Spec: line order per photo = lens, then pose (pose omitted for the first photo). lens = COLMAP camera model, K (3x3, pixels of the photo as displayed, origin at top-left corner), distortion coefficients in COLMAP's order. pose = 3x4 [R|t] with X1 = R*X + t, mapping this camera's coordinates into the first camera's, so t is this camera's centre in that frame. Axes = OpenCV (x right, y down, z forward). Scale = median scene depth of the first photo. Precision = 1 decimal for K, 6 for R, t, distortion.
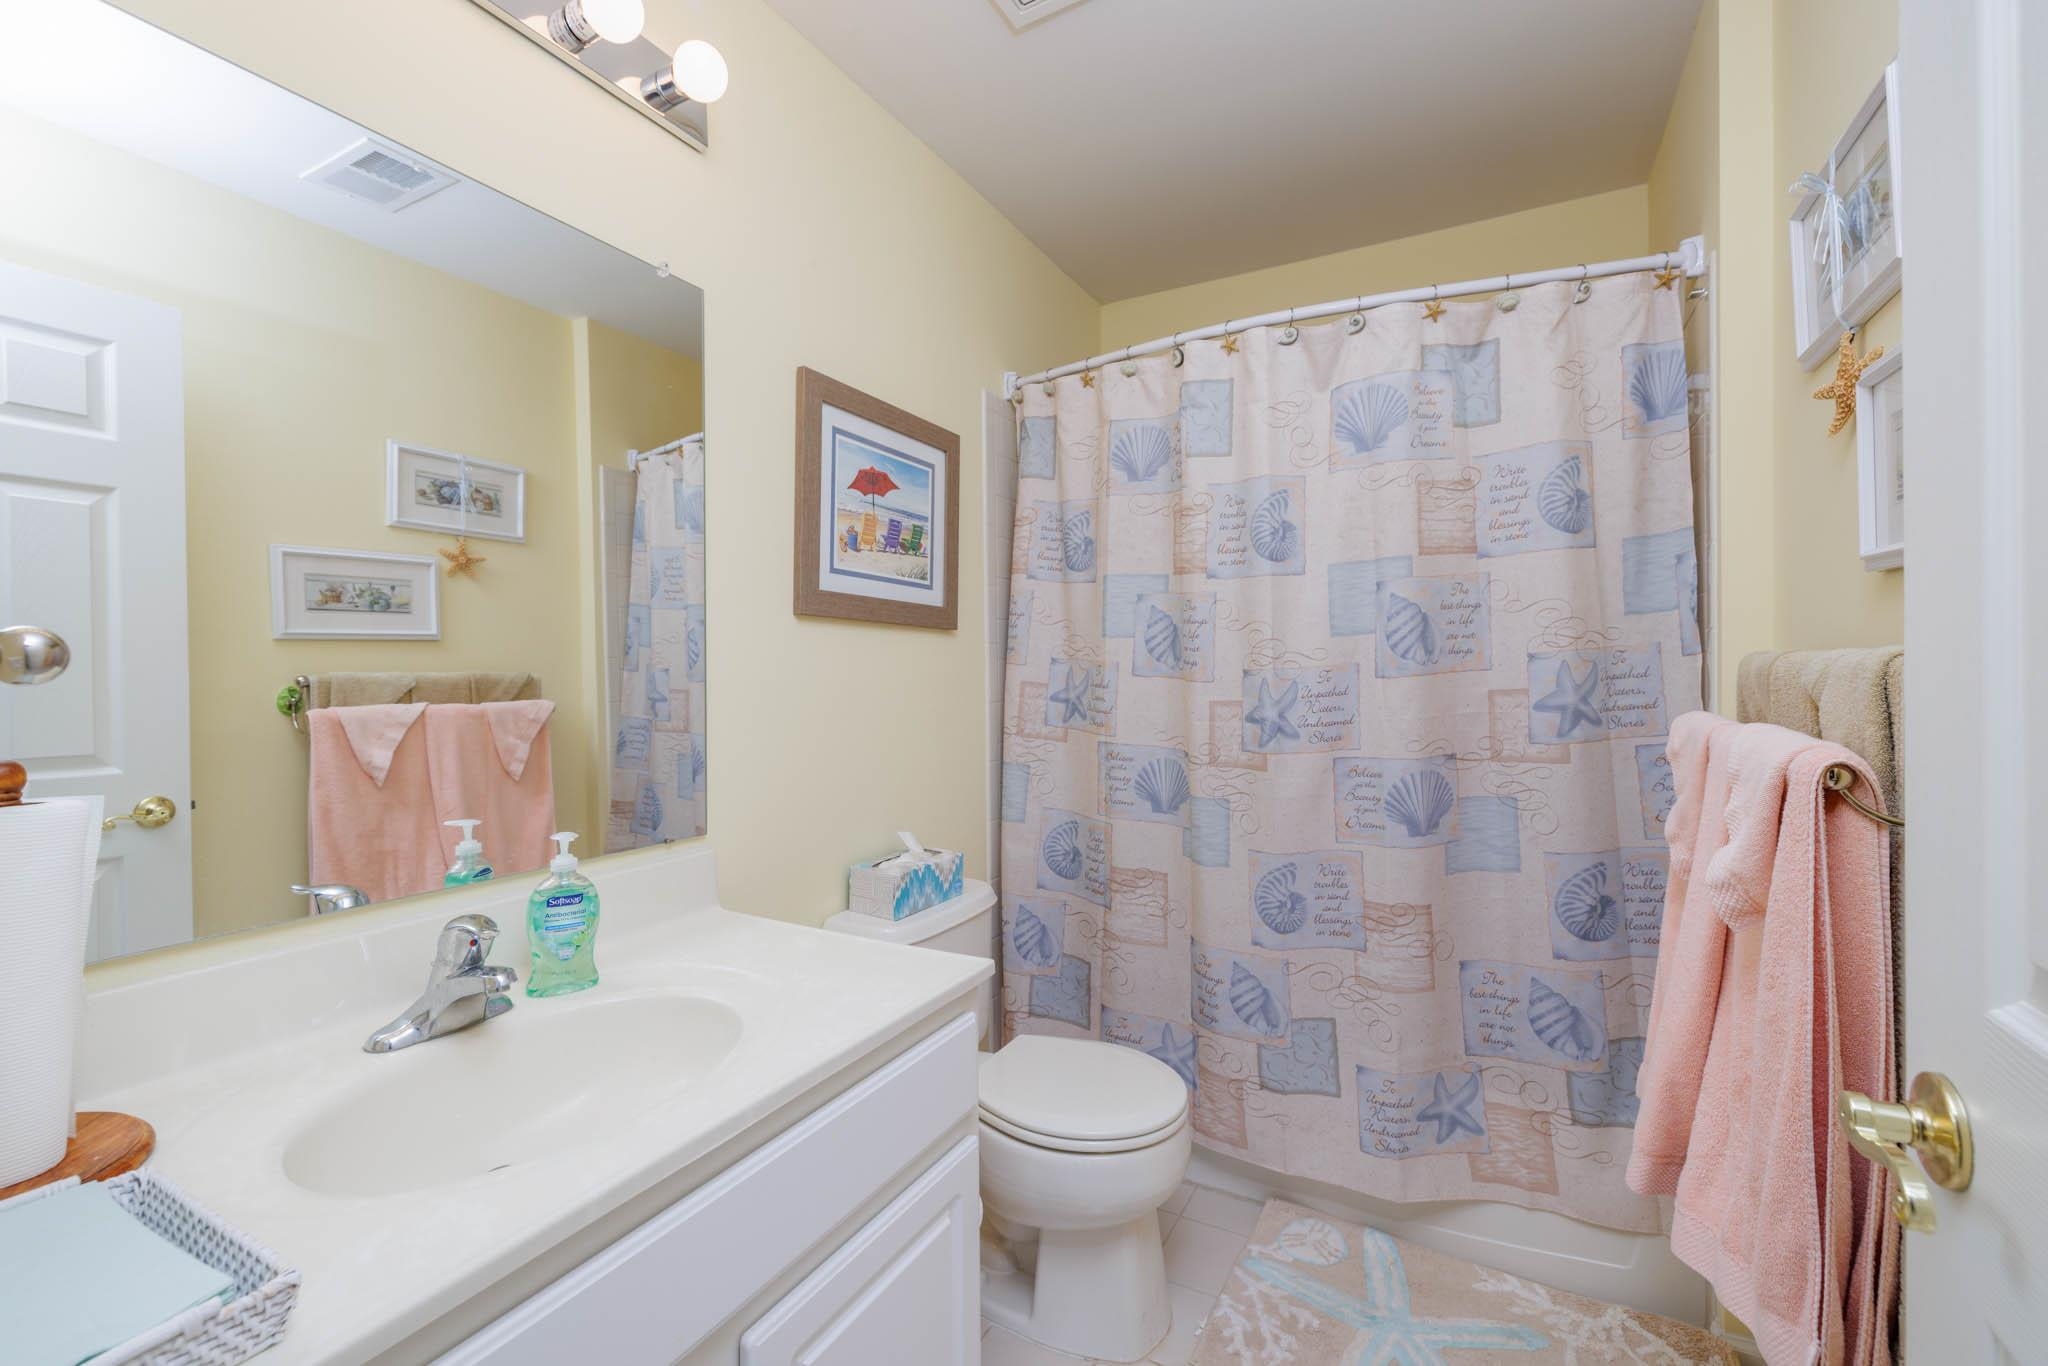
lens RADIAL K [[872.8, 0, 1025.3], [0, 872.8, 676.0], [0, 0, 1]] dist [0.003144, 0.000233]
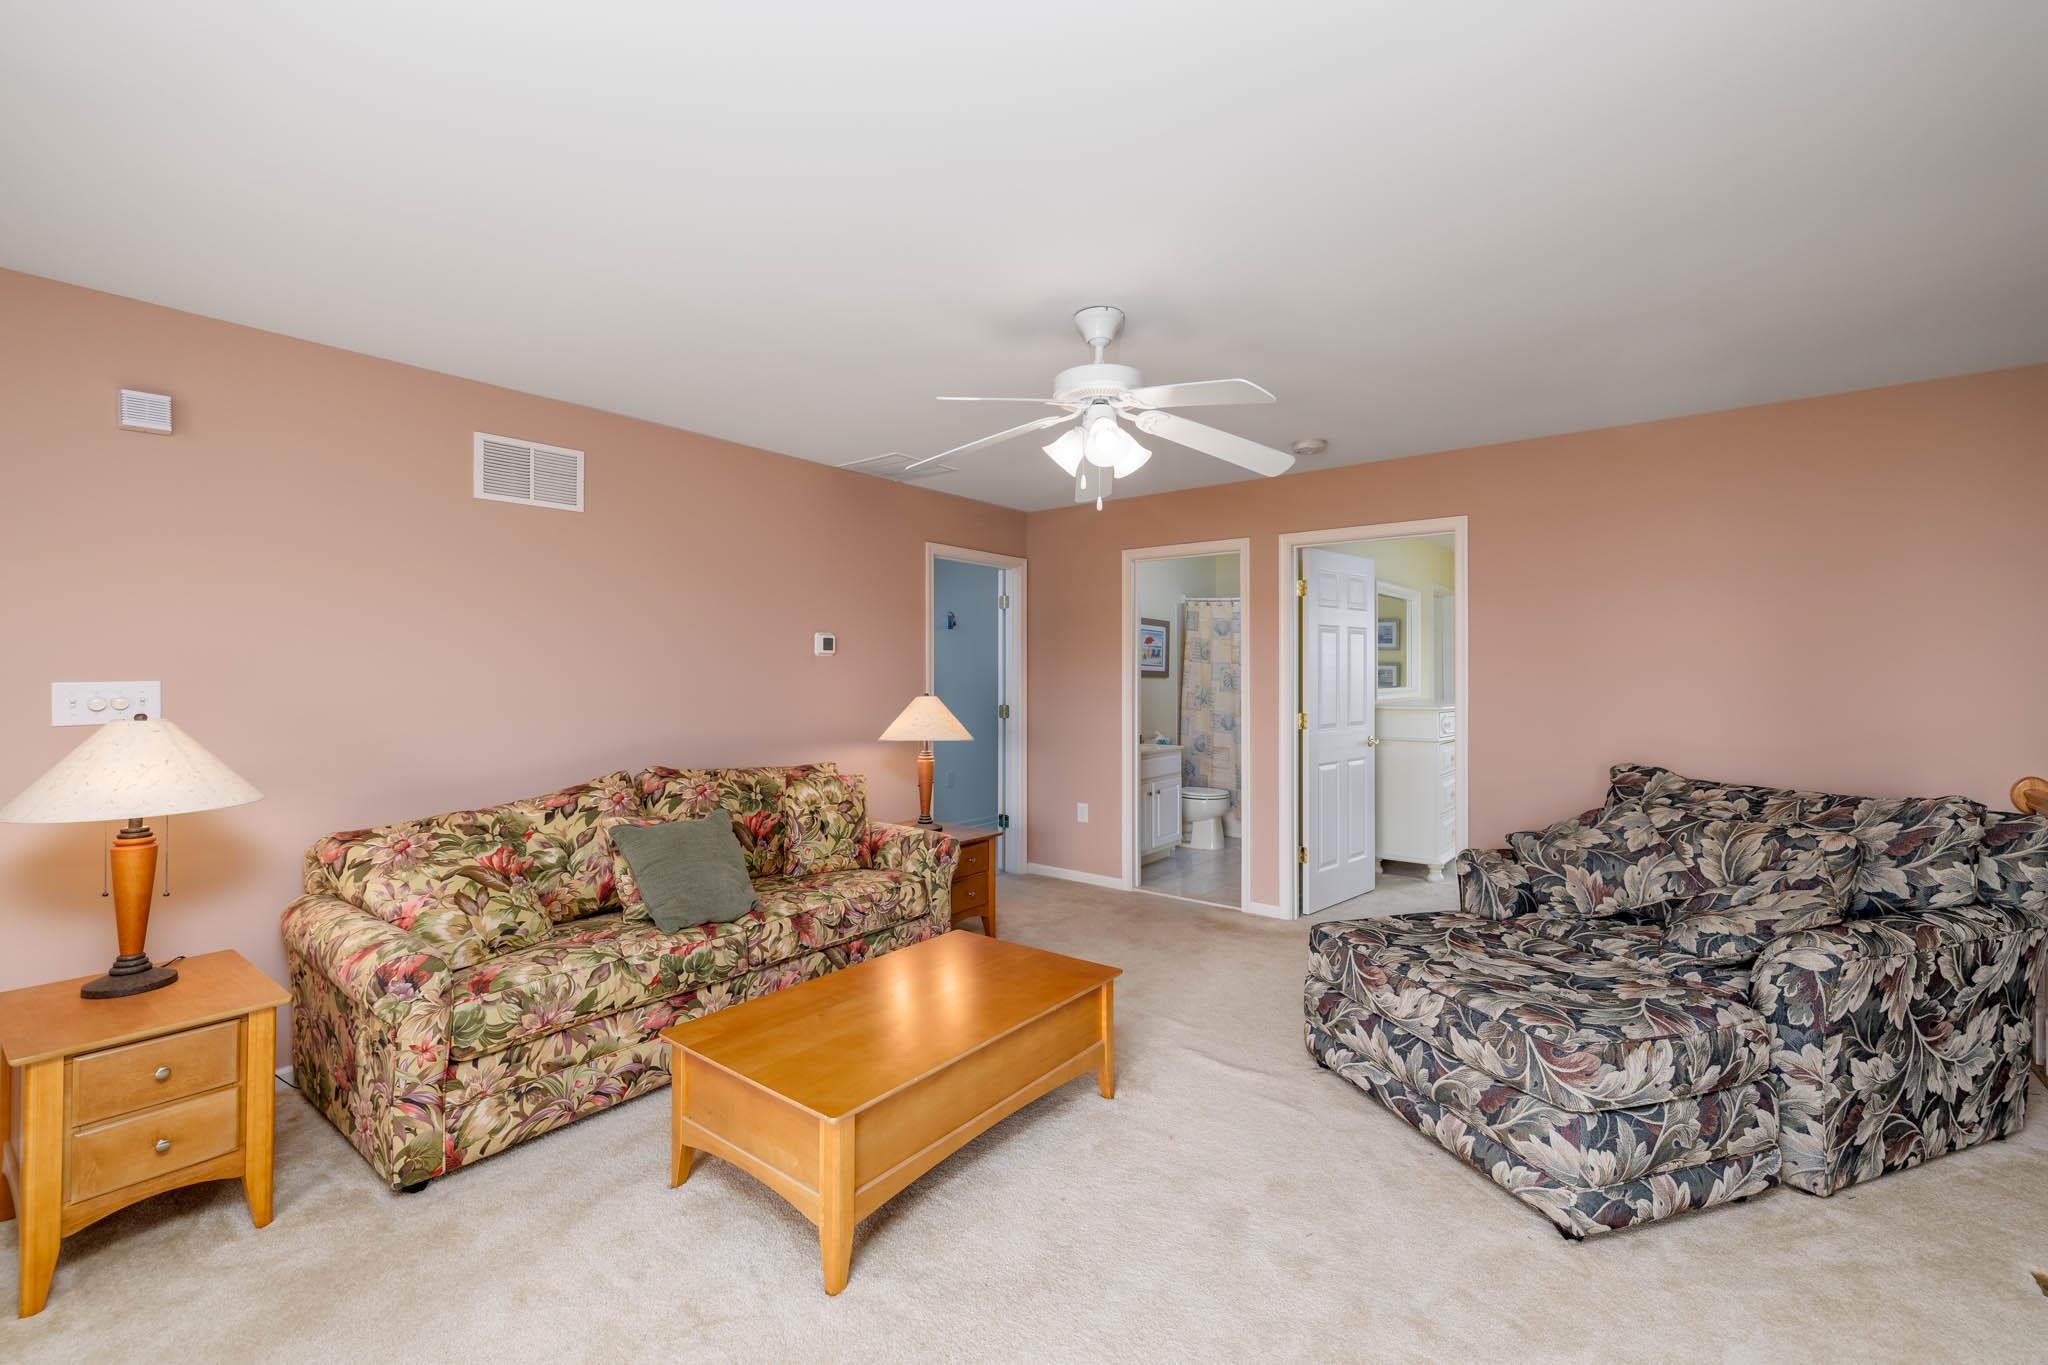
lens RADIAL K [[872.8, 0, 1024.2], [0, 872.8, 674.8], [0, 0, 1]] dist [0.003144, 0.000233]
pose [[0.987795, 0.006174, -0.155638, -0.107511], [-0.007219, 0.999955, -0.006149, -0.039387], [0.155593, 0.007197, 0.987795, -2.579092]]
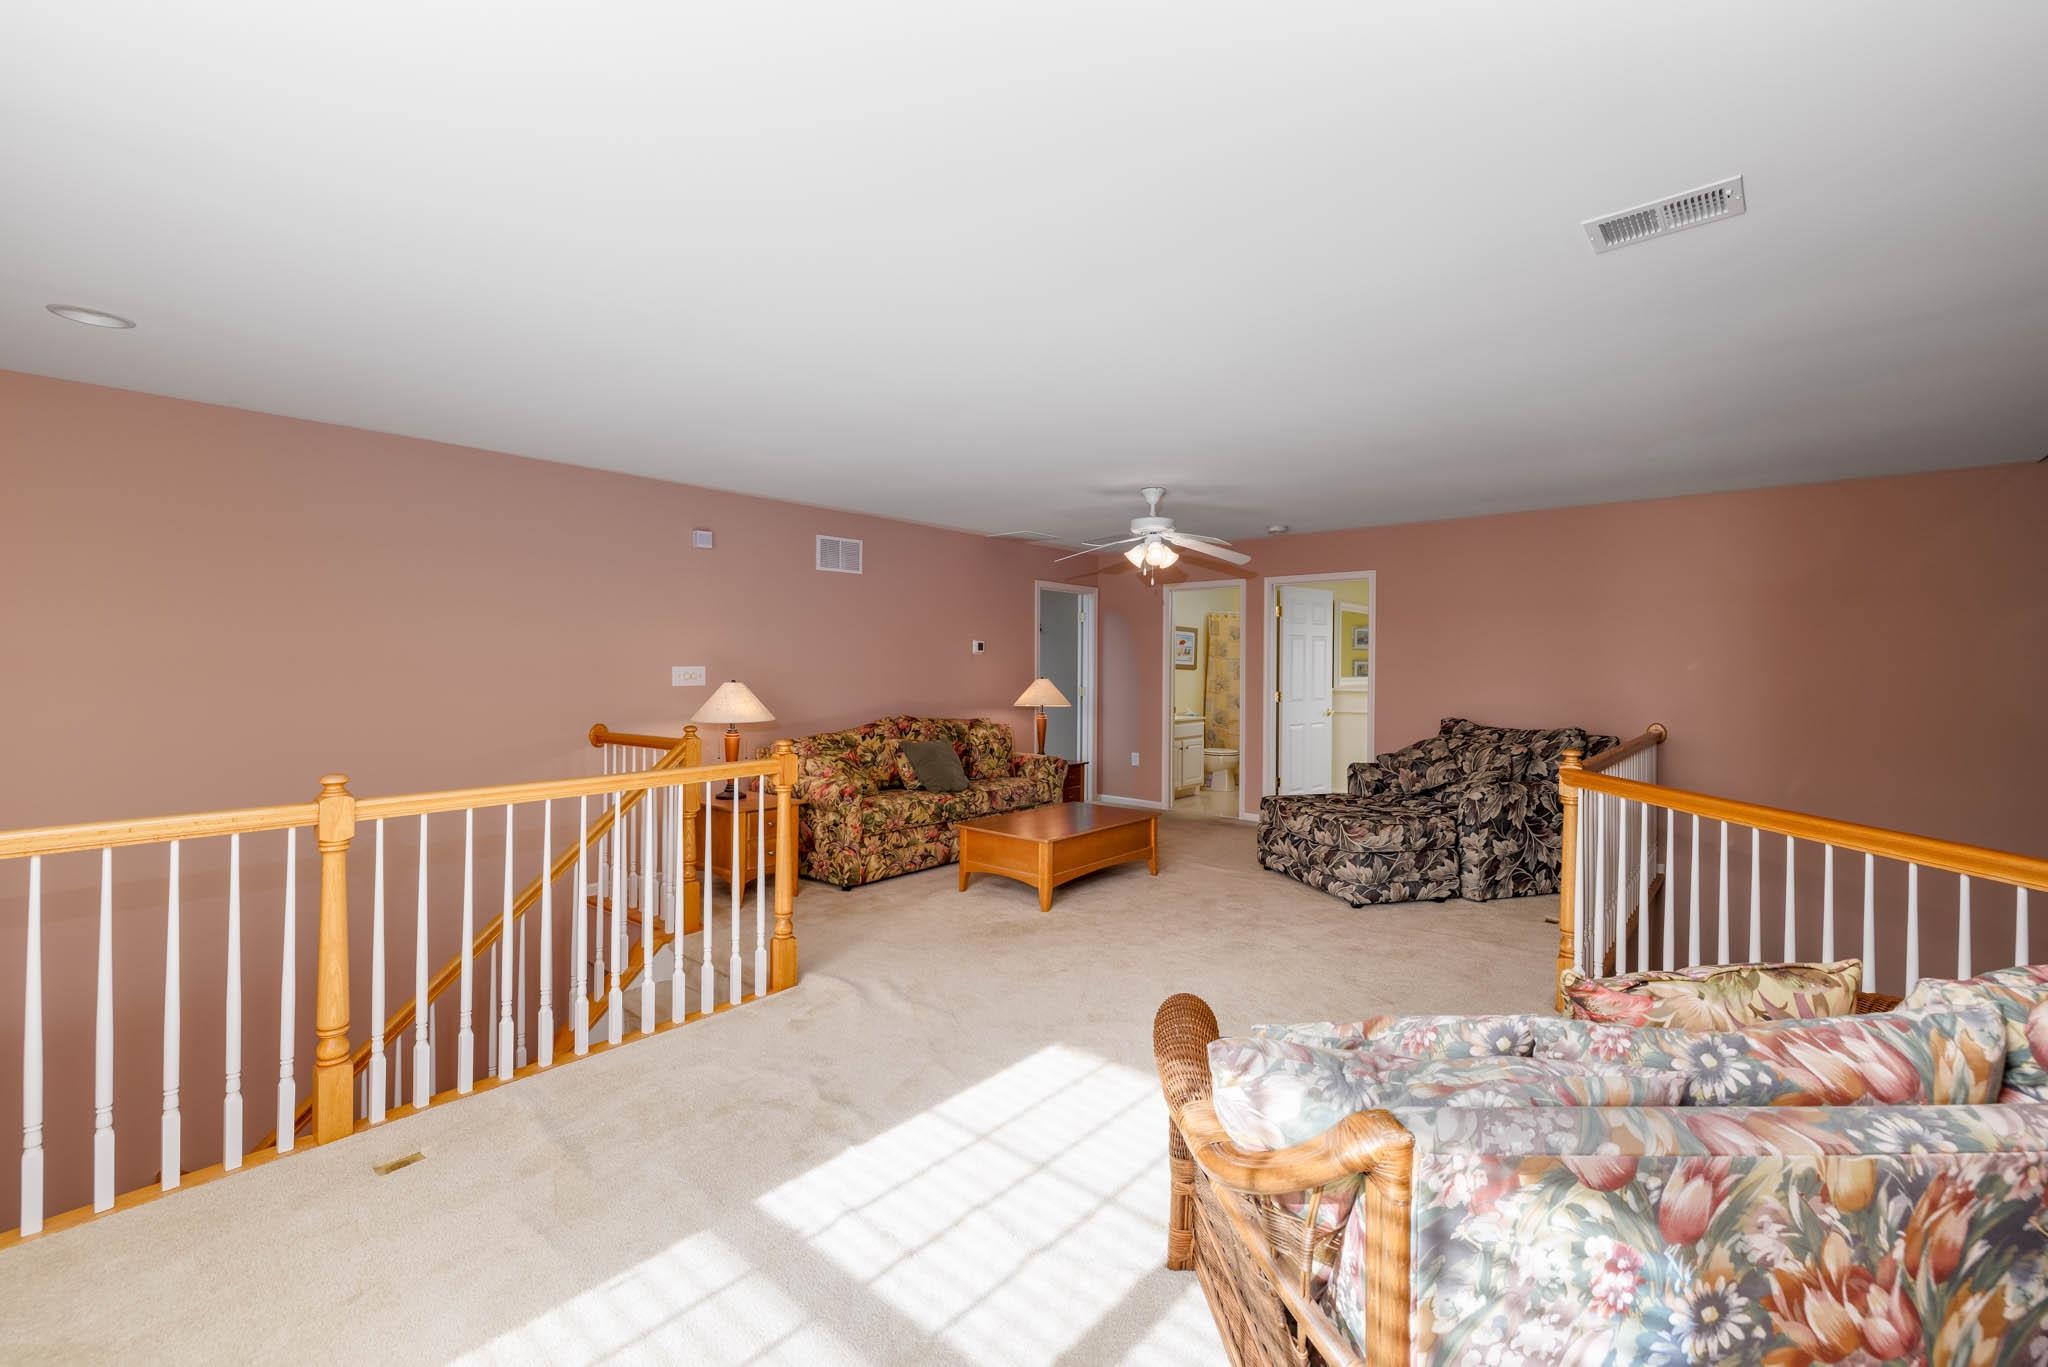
lens RADIAL K [[872.8, 0, 1030.8], [0, 872.8, 676.9], [0, 0, 1]] dist [0.003144, 0.000233]
pose [[0.981140, 0.012704, -0.192878, -0.046124], [-0.012263, 0.999919, 0.003480, -0.017233], [0.192907, -0.001049, 0.981216, -3.979236]]
